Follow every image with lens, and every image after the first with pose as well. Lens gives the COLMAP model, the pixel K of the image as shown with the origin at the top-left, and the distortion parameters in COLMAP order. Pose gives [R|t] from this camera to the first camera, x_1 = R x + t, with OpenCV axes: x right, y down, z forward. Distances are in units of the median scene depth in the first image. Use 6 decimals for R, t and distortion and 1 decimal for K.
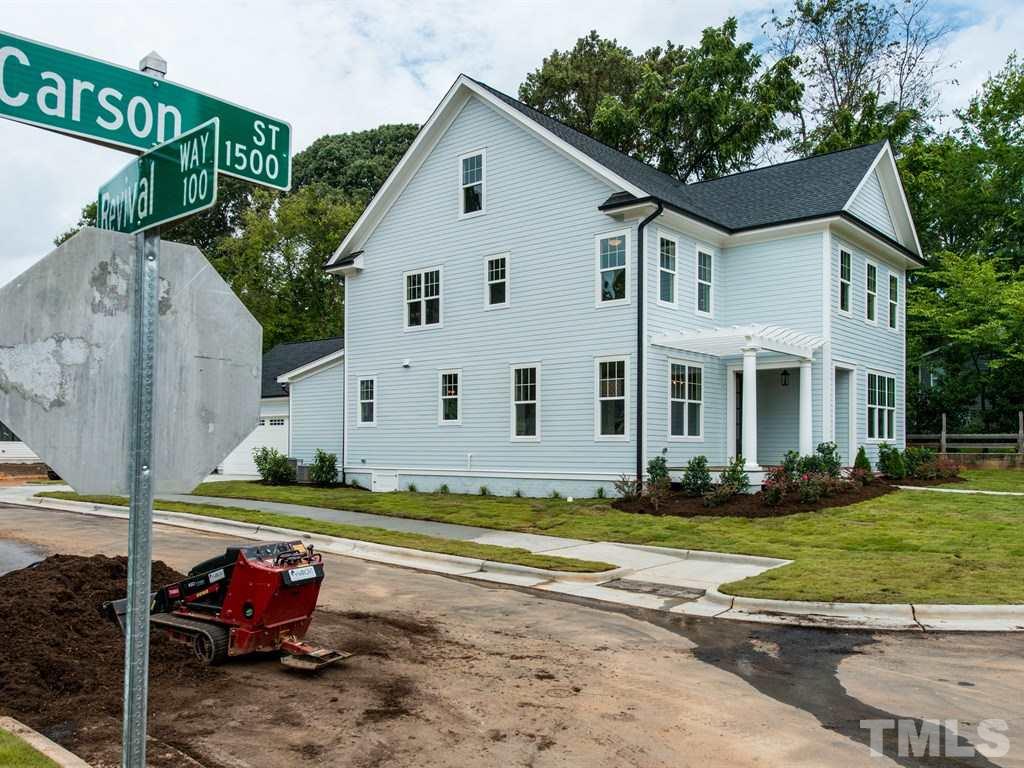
lens RADIAL K [[723.5, 0, 512.0], [0, 723.5, 384.0], [0, 0, 1]] dist [-0.000257, 0.004608]
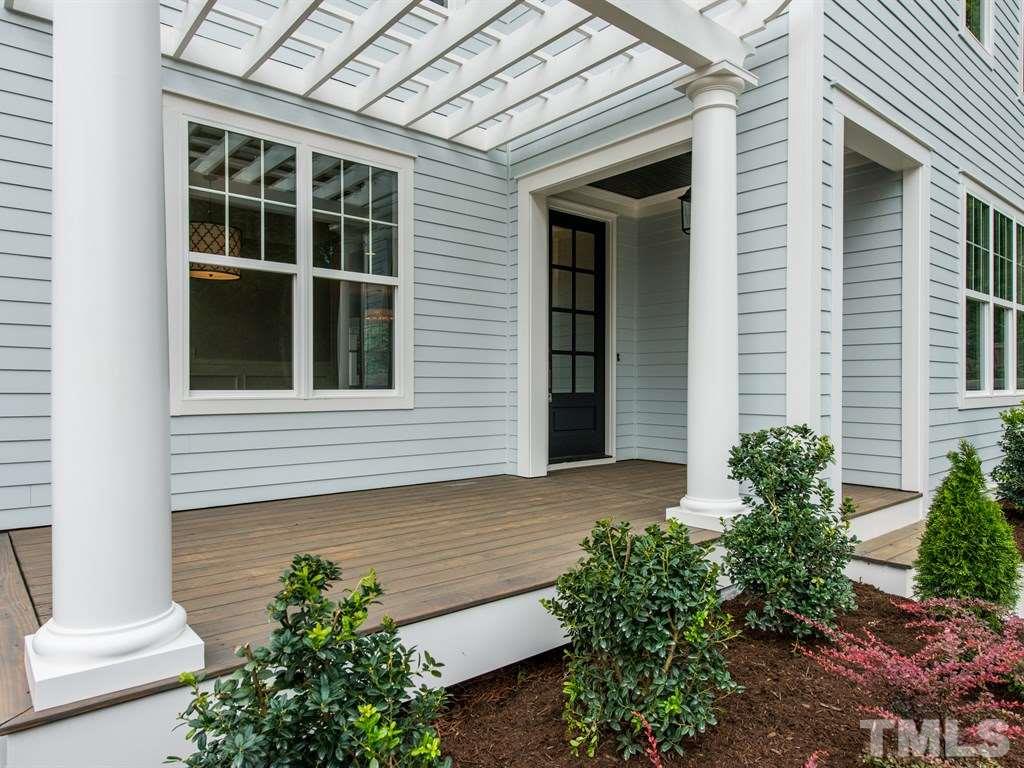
lens RADIAL K [[644.4, 0, 512.0], [0, 644.4, 384.0], [0, 0, 1]] dist [0.000299, 0.000000]
pose [[0.991601, -0.011559, -0.128817, 0.320987], [0.020088, 0.997676, 0.065110, 0.048528], [0.127765, -0.067151, 0.989529, 0.672267]]
